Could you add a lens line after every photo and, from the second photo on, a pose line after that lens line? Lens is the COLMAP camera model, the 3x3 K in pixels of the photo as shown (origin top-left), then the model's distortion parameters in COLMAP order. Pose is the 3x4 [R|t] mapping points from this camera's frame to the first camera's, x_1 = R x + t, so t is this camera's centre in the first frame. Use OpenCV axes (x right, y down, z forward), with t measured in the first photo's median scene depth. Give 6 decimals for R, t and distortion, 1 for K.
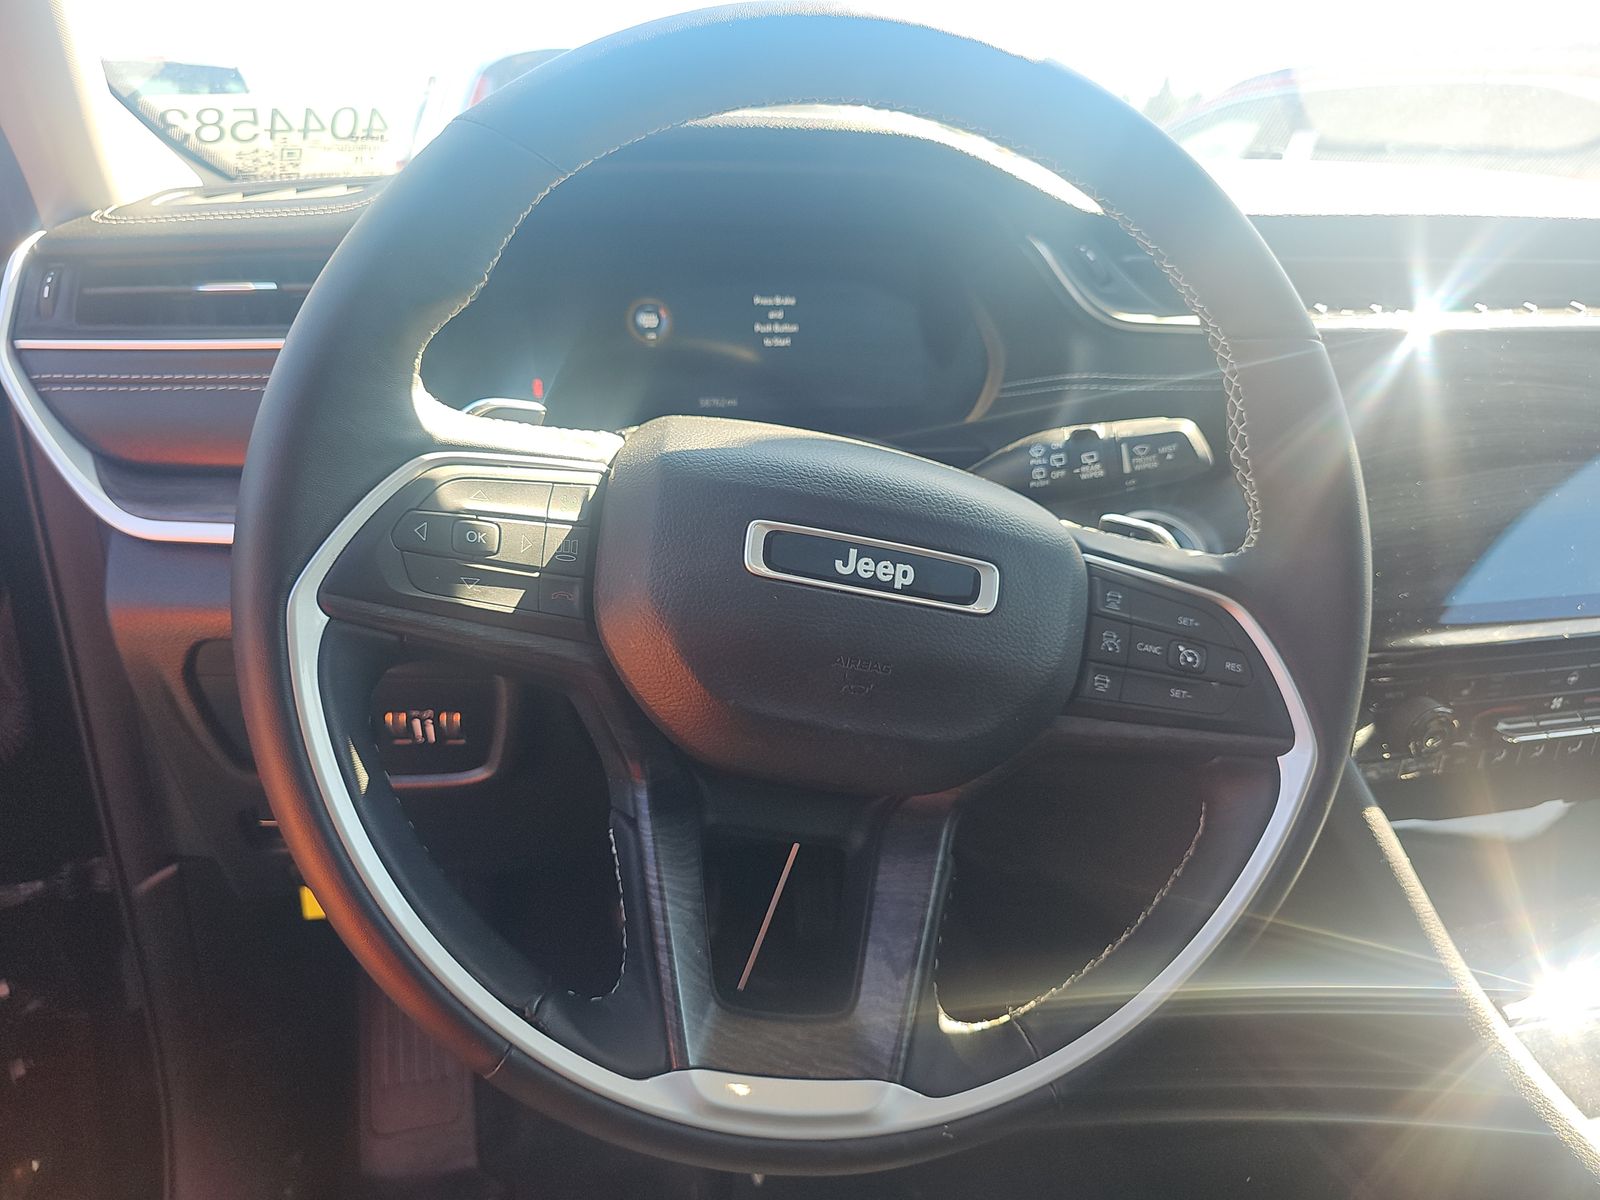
lens RADIAL K [[1116.8, 0, 798.9], [0, 1116.8, 569.5], [0, 0, 1]] dist [0.009960, -0.001251]
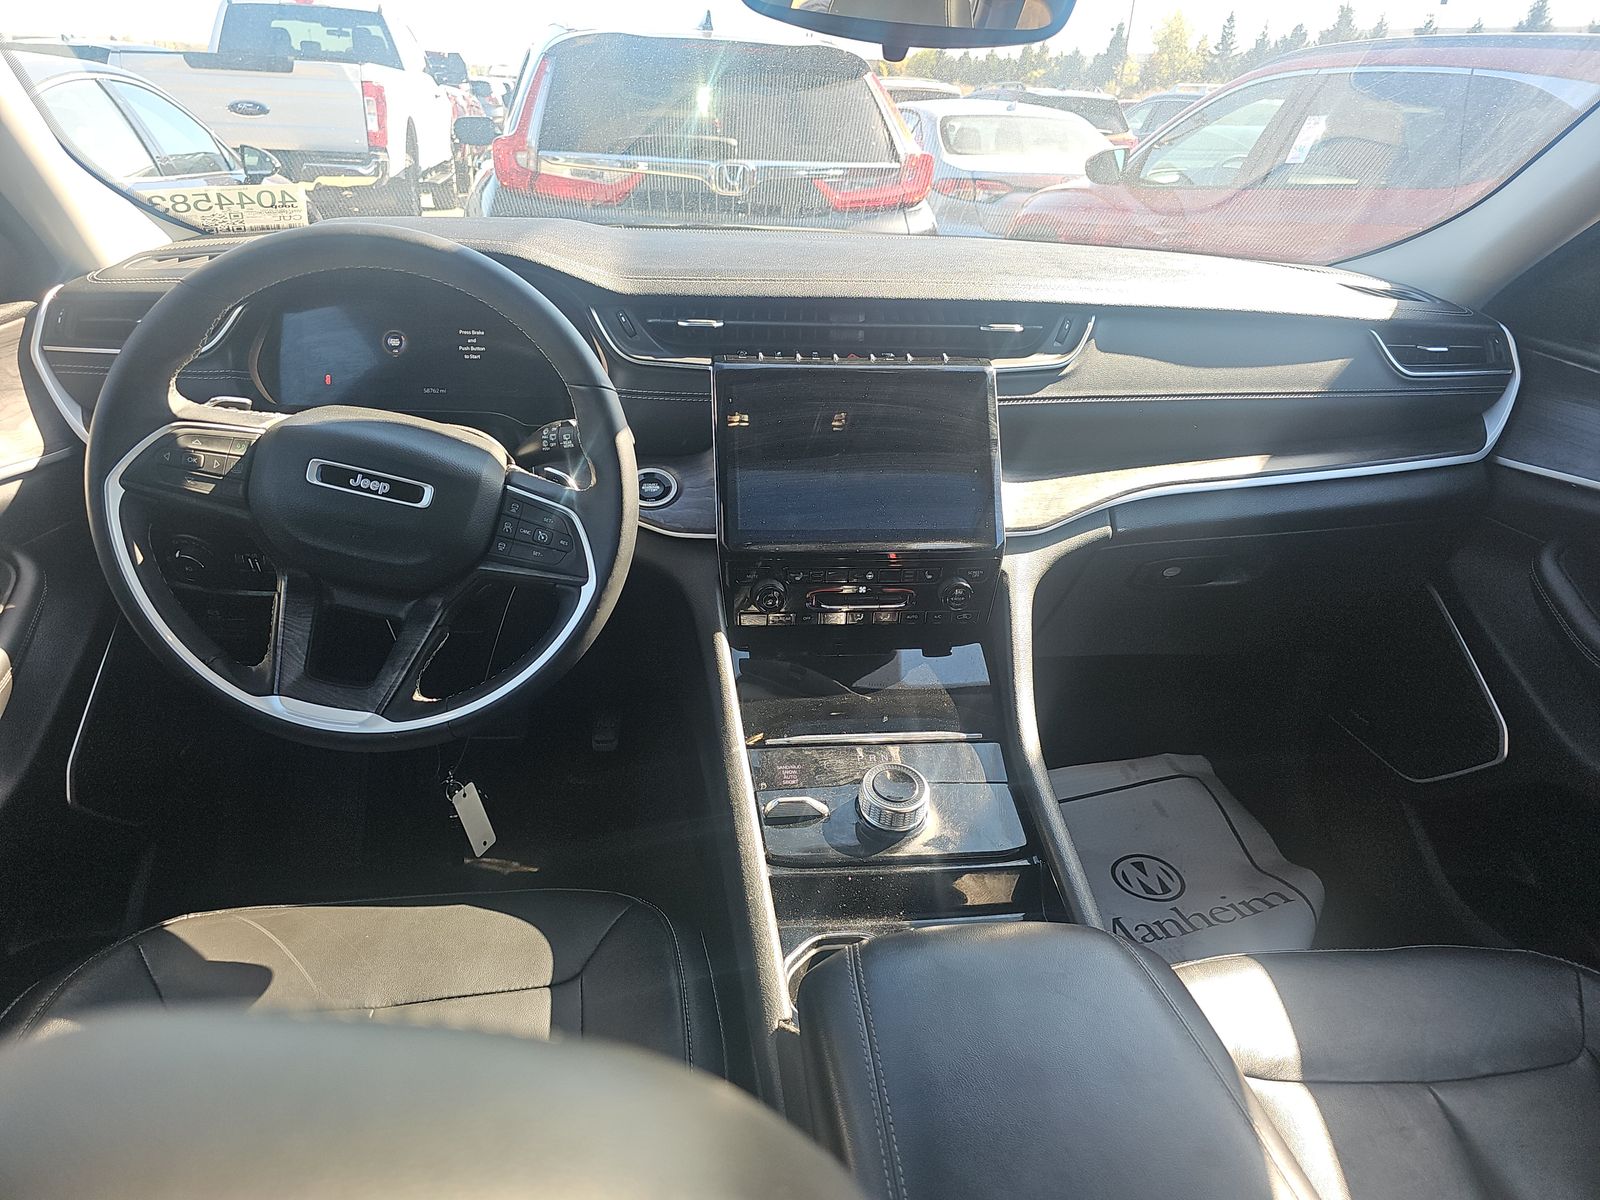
lens RADIAL K [[1062.2, 0, 800.0], [0, 1062.2, 600.0], [0, 0, 1]] dist [-0.000228, -0.001396]
pose [[0.994345, 0.065167, -0.083847, 1.012757], [-0.057981, 0.994653, 0.085465, -0.001389], [0.088968, -0.080120, 0.992807, -0.952761]]
